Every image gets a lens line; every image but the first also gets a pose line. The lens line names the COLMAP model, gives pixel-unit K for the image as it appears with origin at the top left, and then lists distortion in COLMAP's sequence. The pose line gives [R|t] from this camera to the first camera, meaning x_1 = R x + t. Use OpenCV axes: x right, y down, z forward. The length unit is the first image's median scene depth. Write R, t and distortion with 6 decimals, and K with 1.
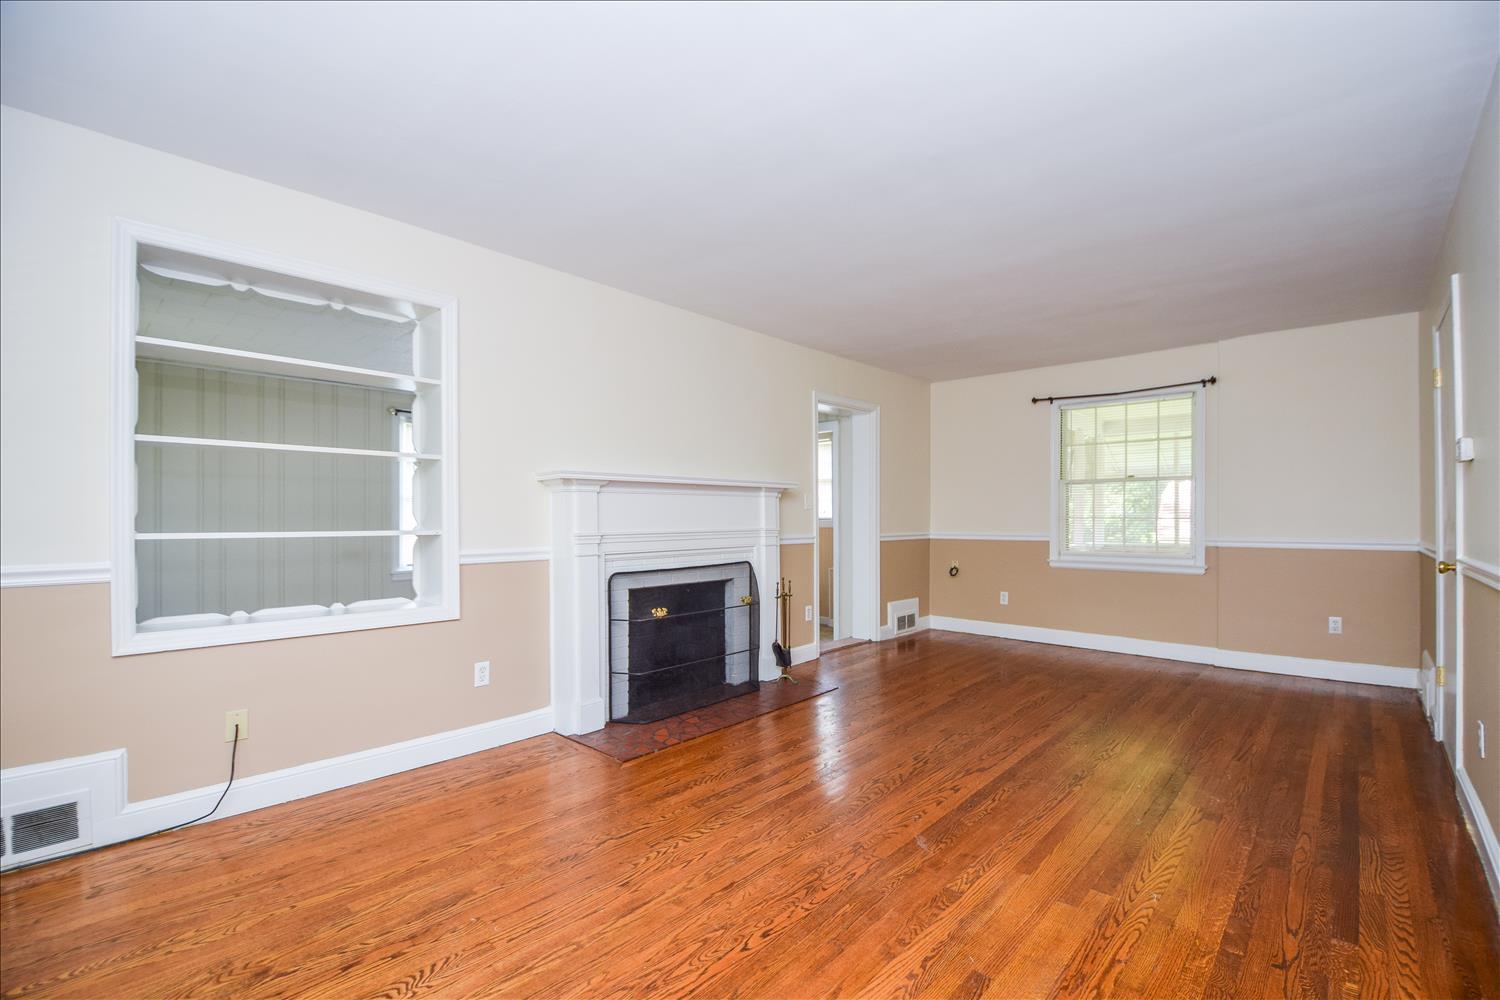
lens RADIAL K [[674.4, 0, 755.2], [0, 674.4, 511.4], [0, 0, 1]] dist [0.020422, -0.026054]
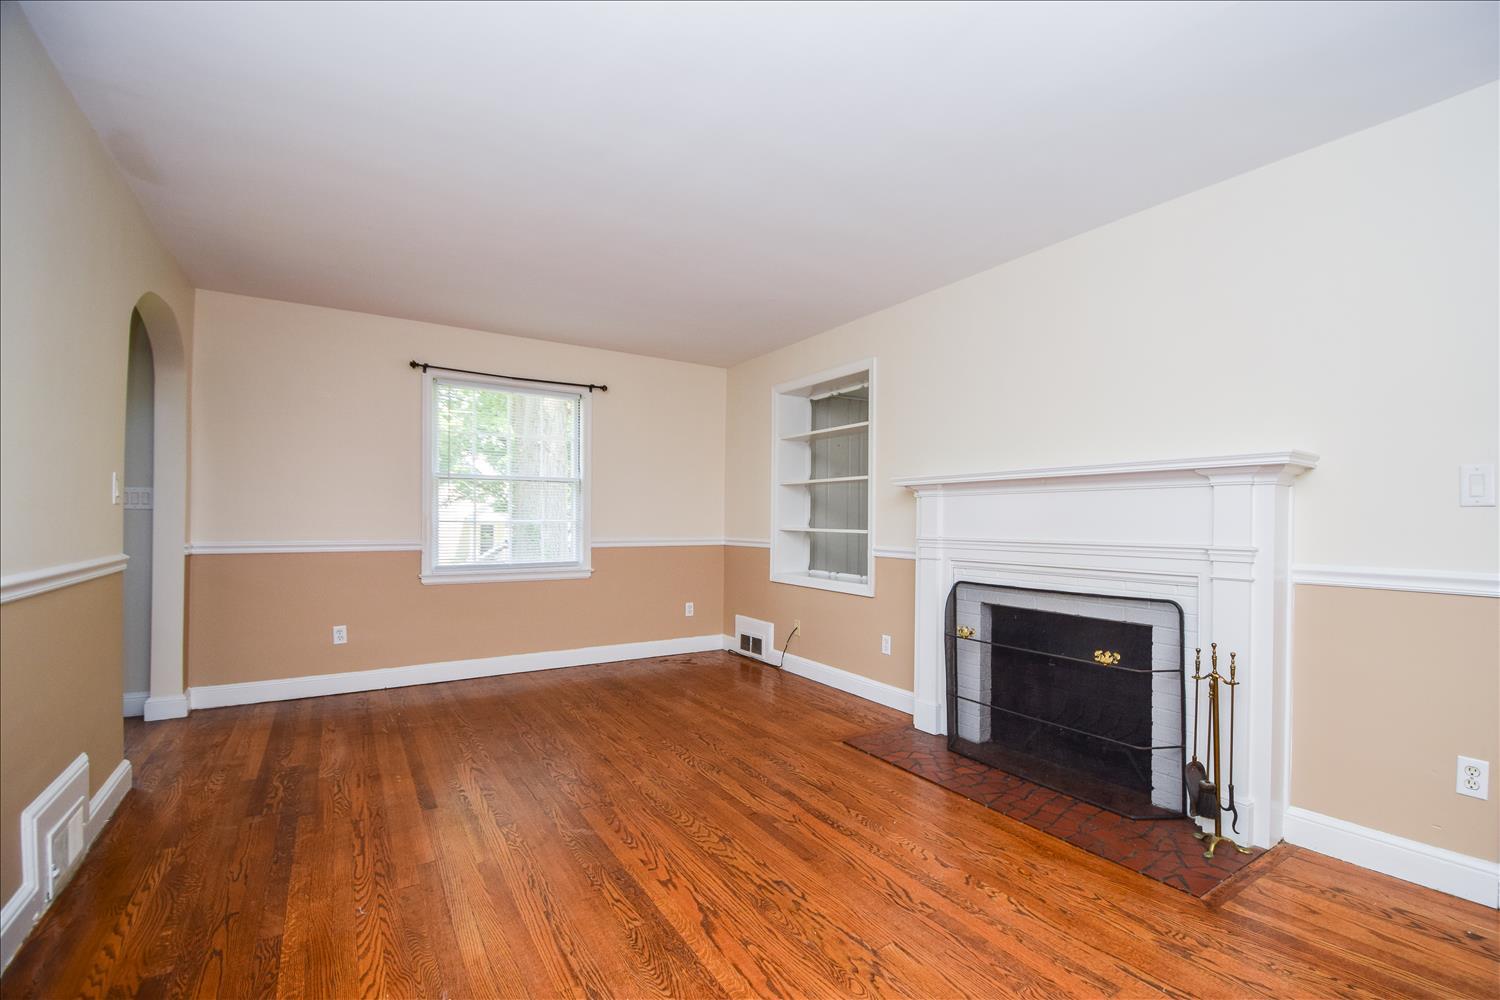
lens RADIAL K [[621.8, 0, 757.3], [0, 621.8, 516.3], [0, 0, 1]] dist [0.023852, -0.020564]
pose [[-0.245303, -0.001979, -0.969444, 0.914154], [0.006202, 0.999974, -0.003610, 0.002922], [0.969427, -0.006898, -0.245285, 1.223877]]
